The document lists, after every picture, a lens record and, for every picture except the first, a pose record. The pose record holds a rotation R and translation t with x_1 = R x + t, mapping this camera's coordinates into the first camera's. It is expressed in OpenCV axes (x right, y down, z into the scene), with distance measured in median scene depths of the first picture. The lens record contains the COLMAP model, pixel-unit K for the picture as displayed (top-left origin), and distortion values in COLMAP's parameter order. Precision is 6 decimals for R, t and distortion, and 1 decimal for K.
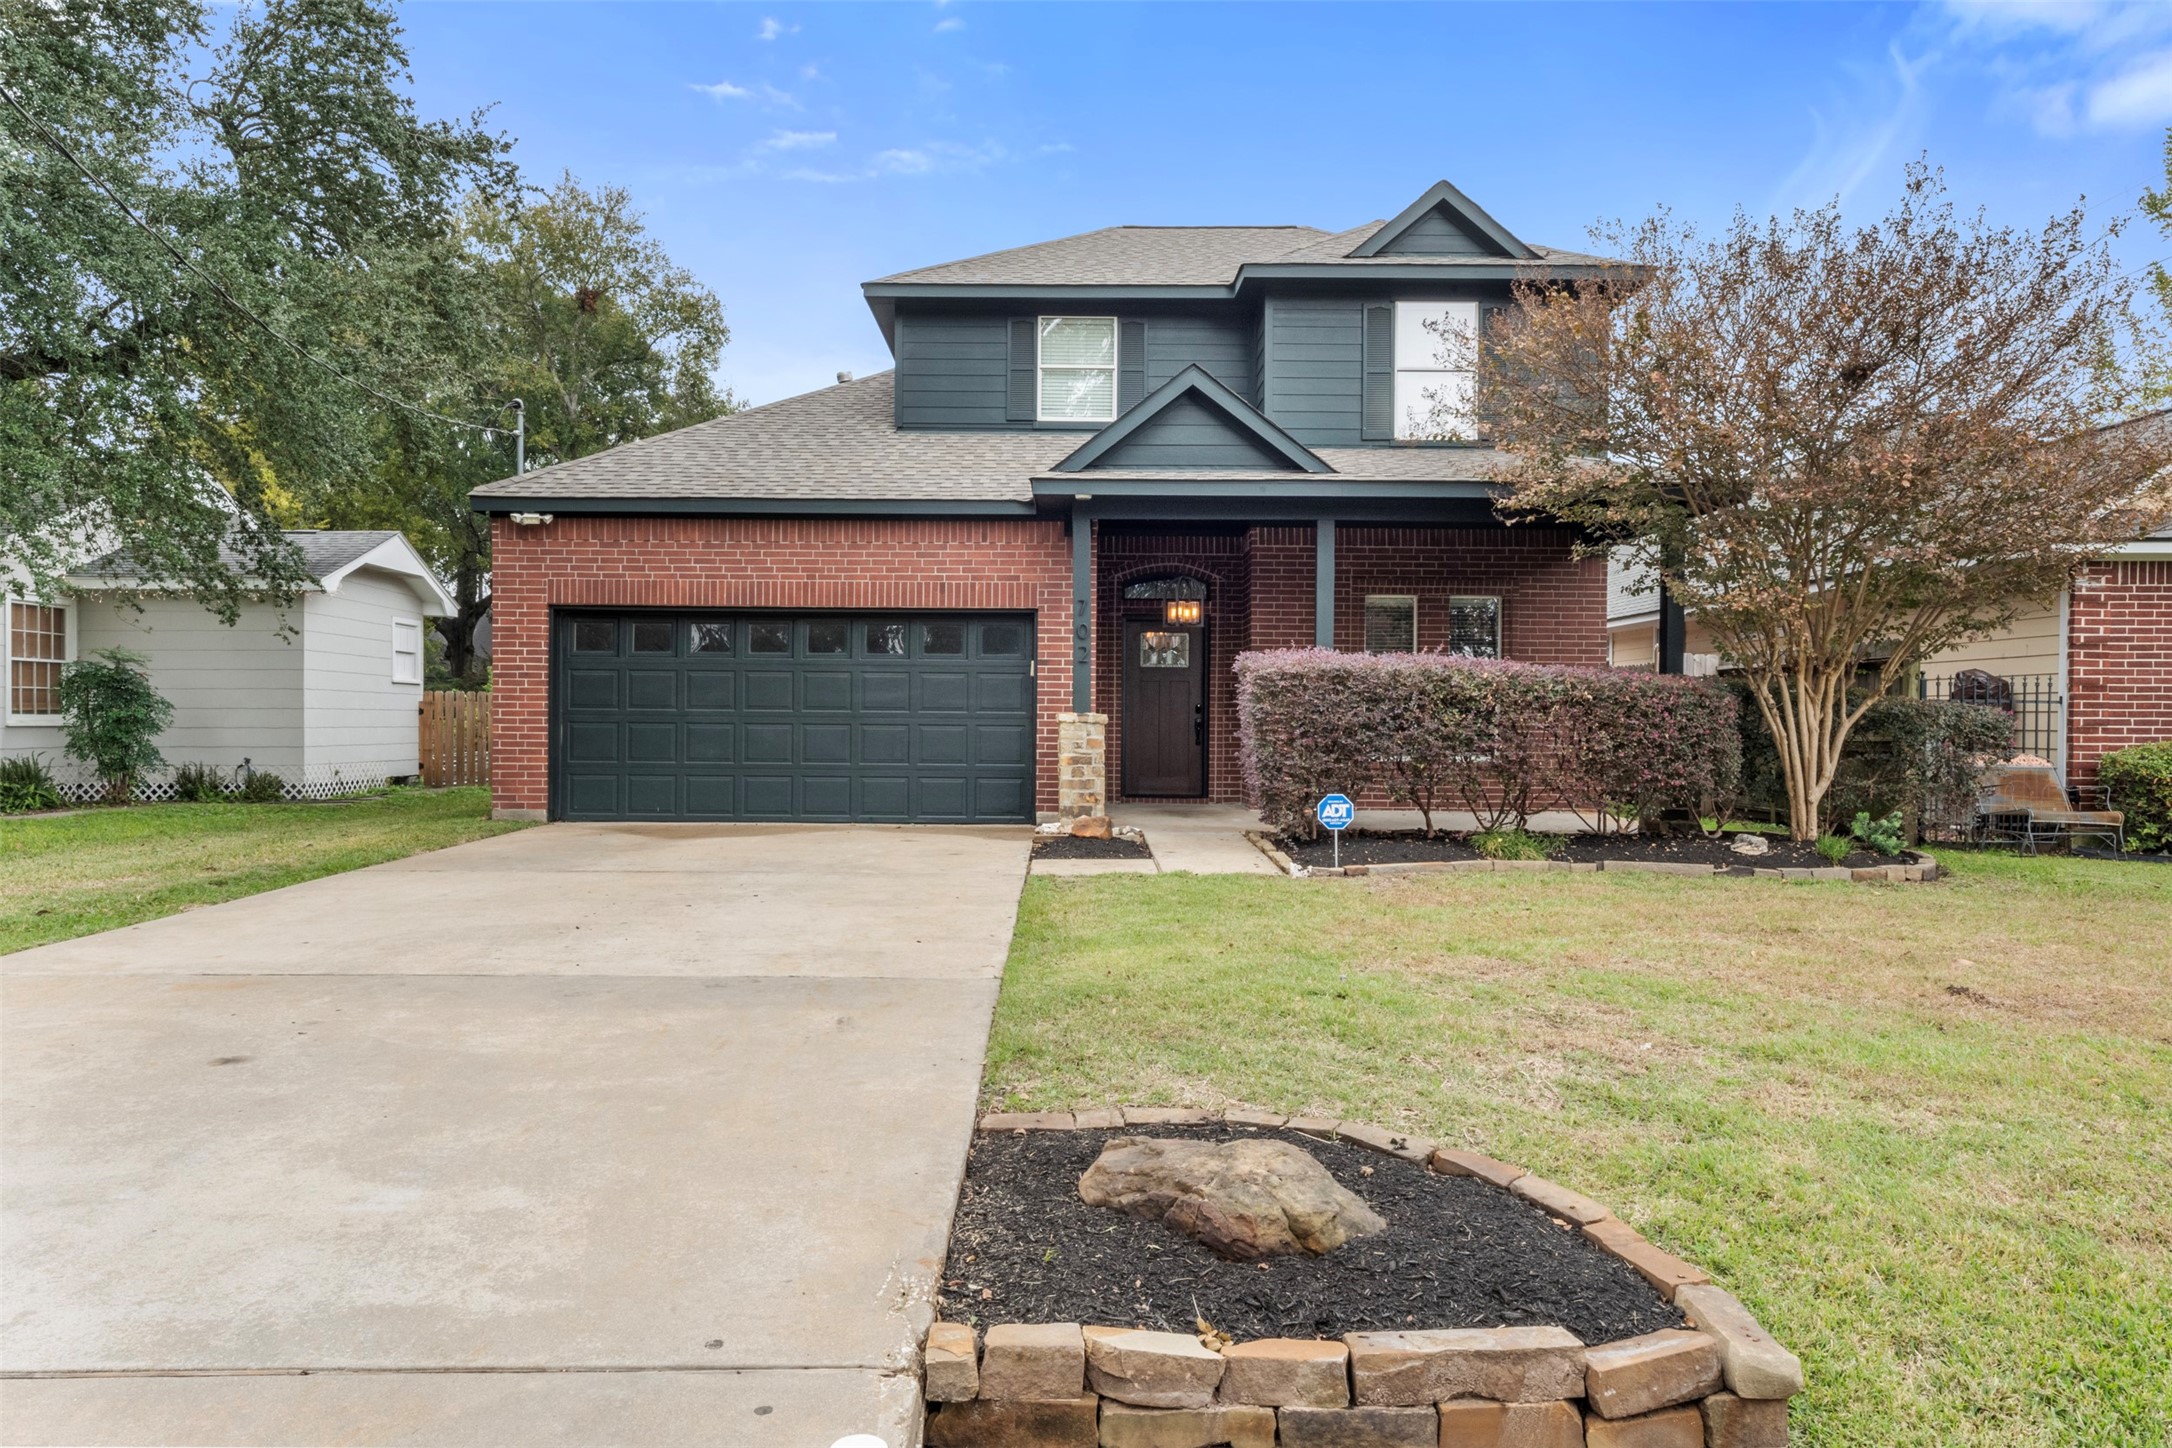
lens RADIAL K [[1411.9, 0, 1085.5], [0, 1411.9, 731.5], [0, 0, 1]] dist [0.018742, 0.000604]
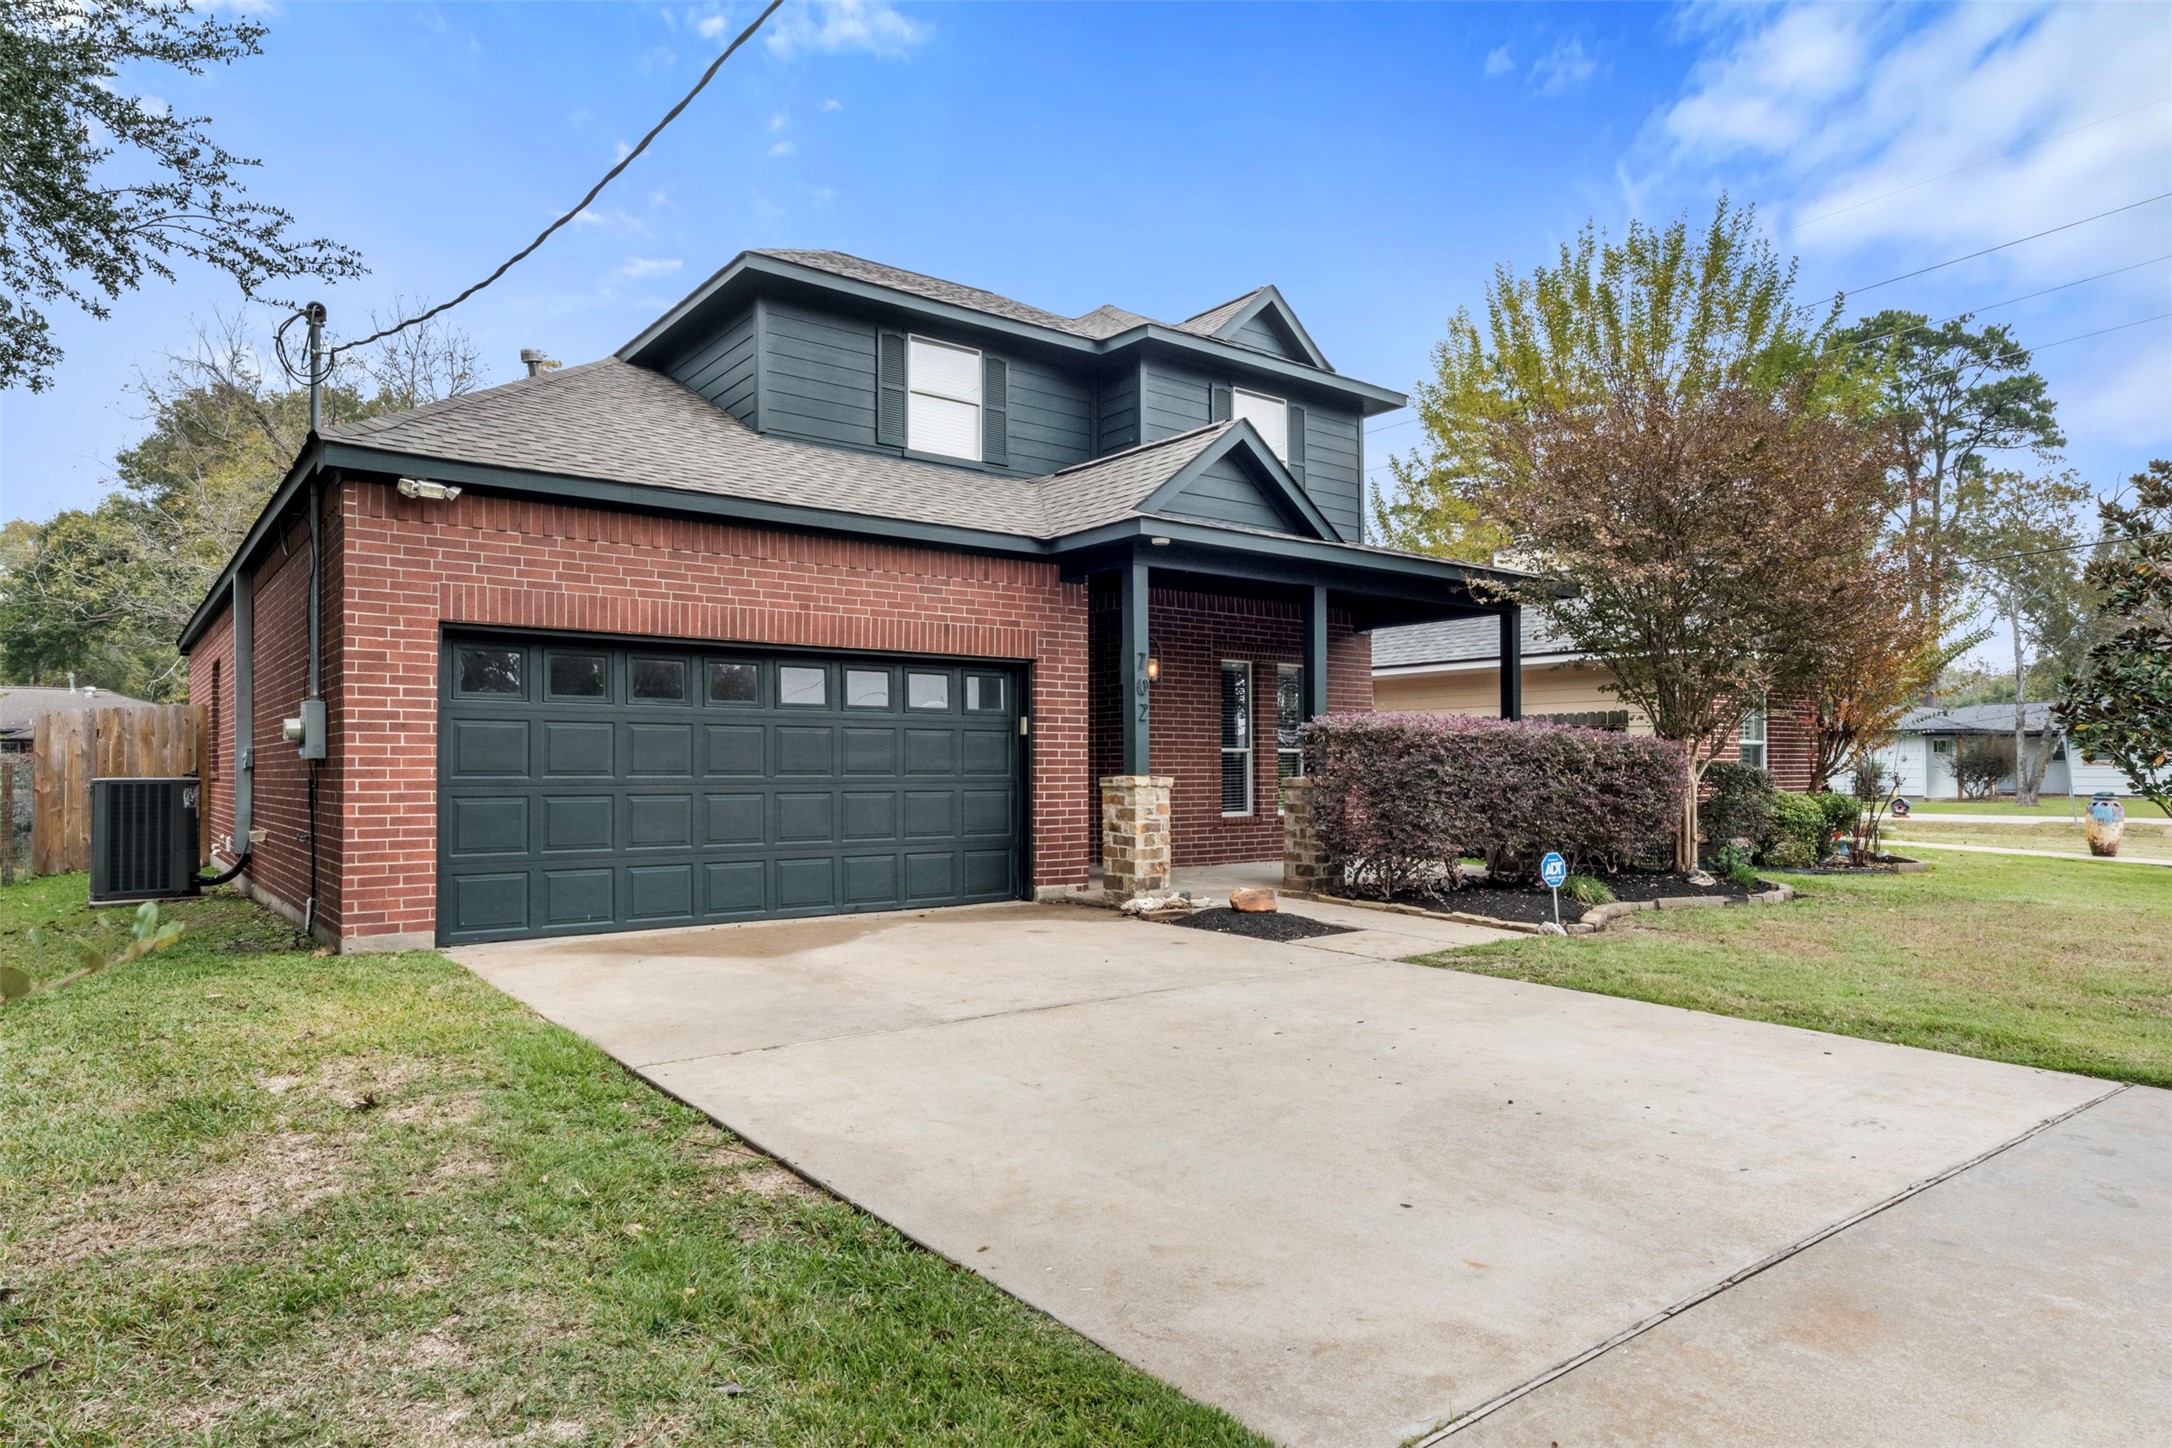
lens RADIAL K [[1318.9, 0, 1106.2], [0, 1318.9, 722.9], [0, 0, 1]] dist [0.020913, -0.000054]
pose [[0.784187, 0.013947, 0.620368, -0.519568], [0.013037, 0.999156, -0.038943, -0.013519], [-0.620387, 0.038627, 0.783344, 0.319345]]
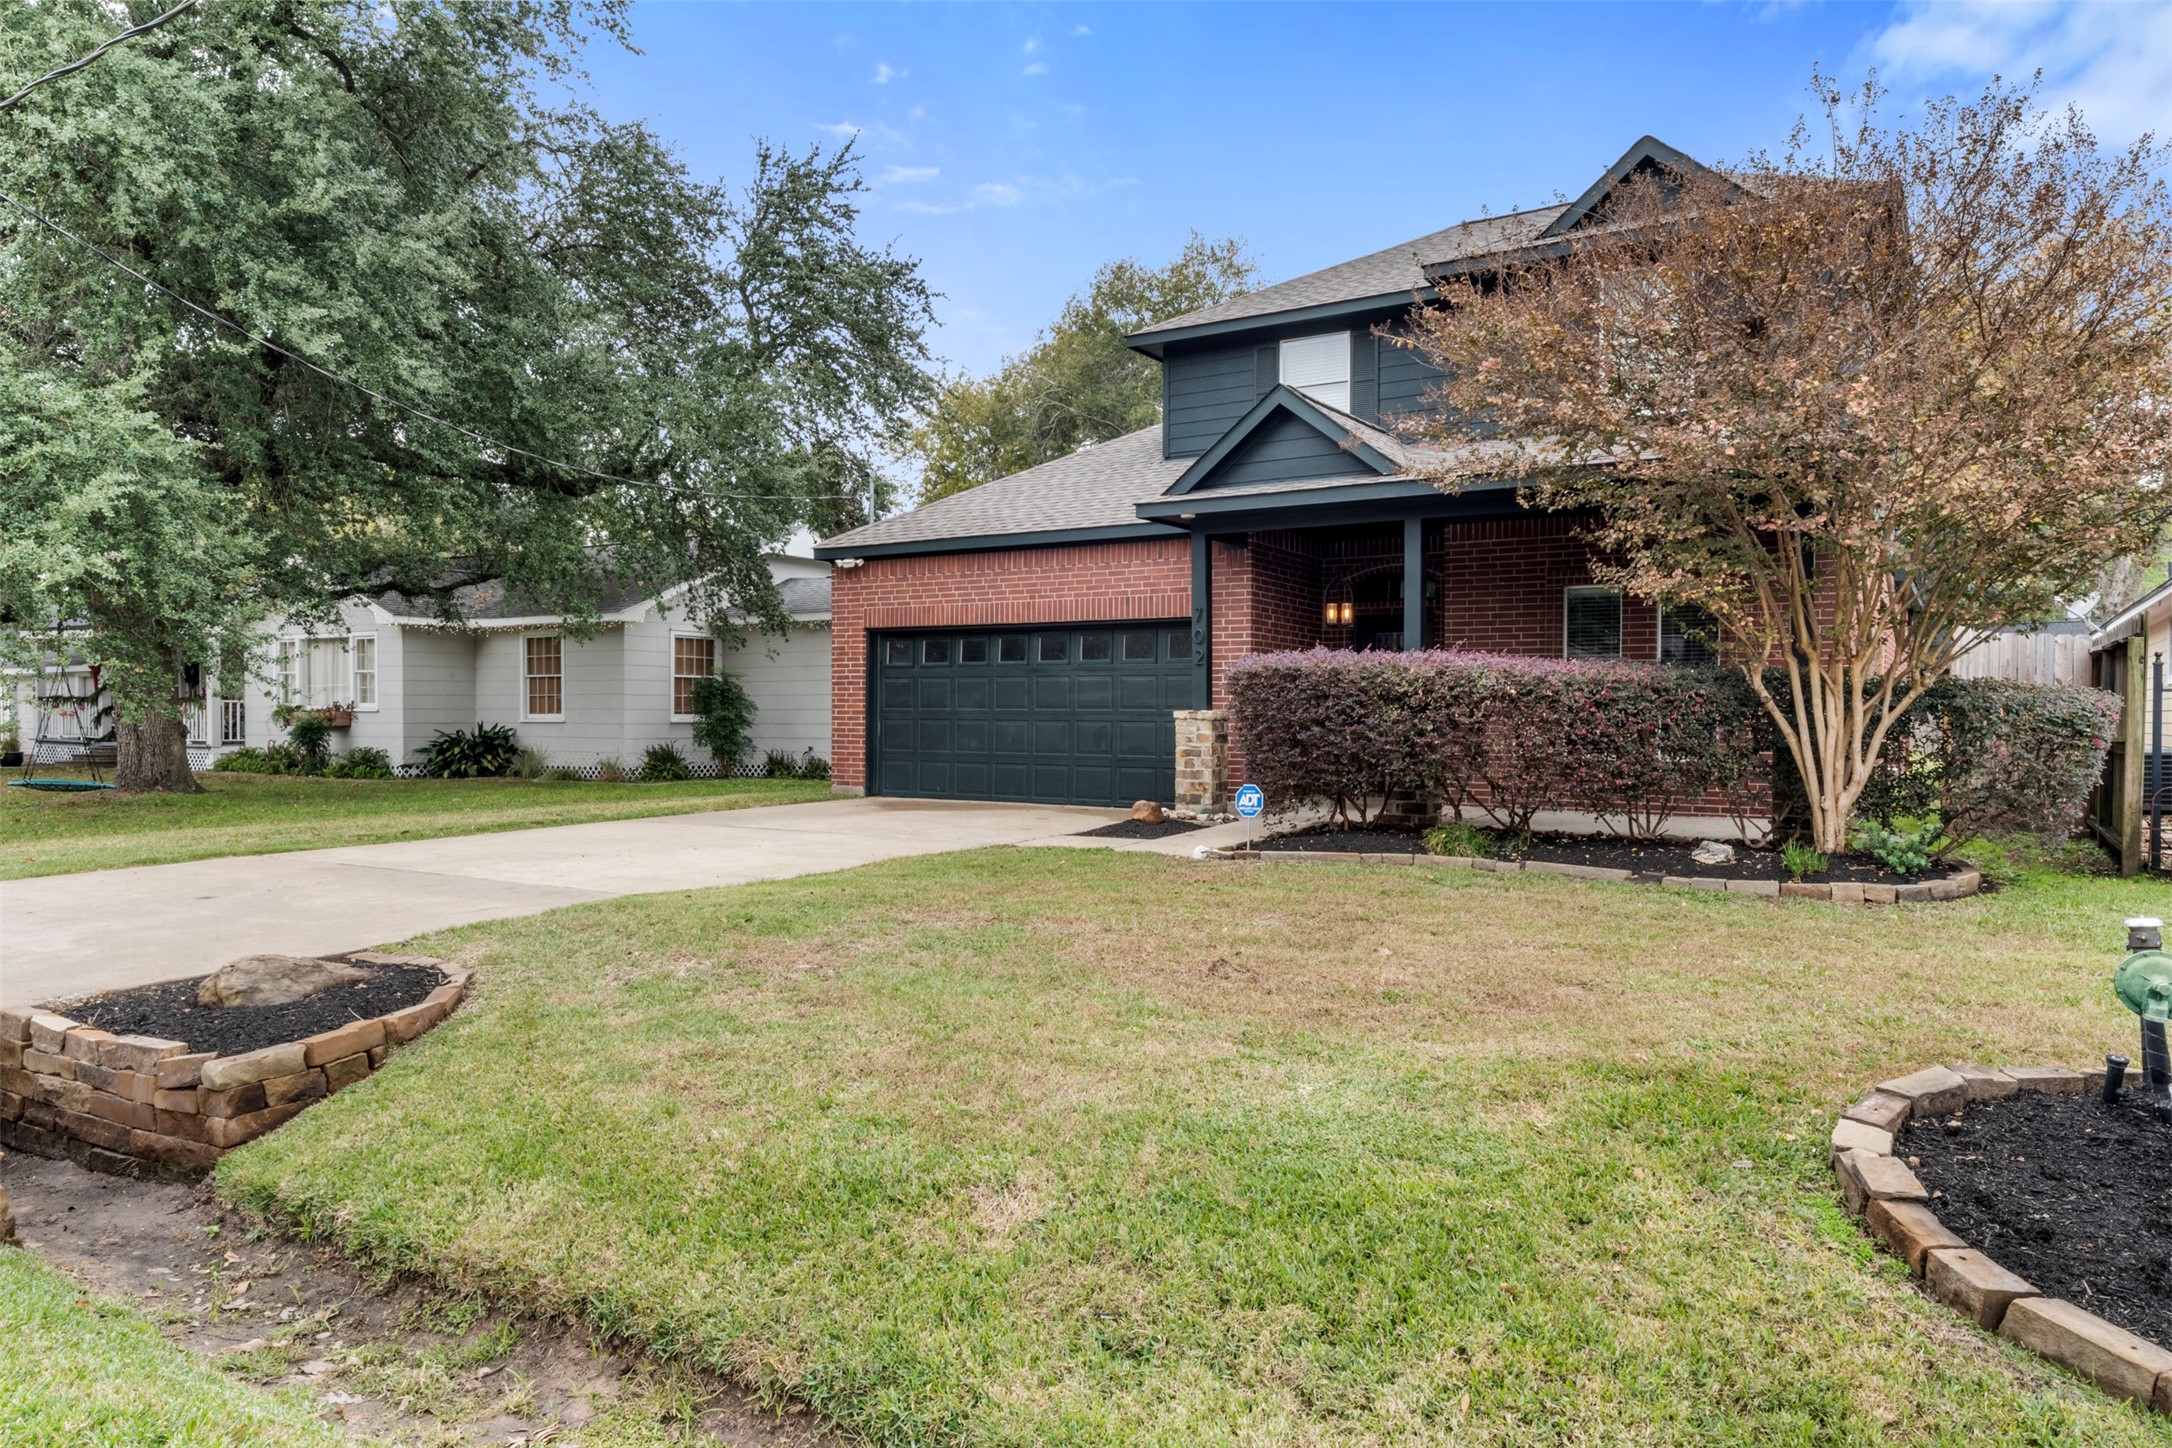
lens RADIAL K [[1411.9, 0, 1072.7], [0, 1411.9, 724.0], [0, 0, 1]] dist [0.018742, 0.000604]
pose [[0.841296, 0.001488, -0.540573, 0.480003], [-0.004371, 0.999982, -0.004049, 0.002306], [0.540558, 0.005769, 0.841287, 0.015608]]
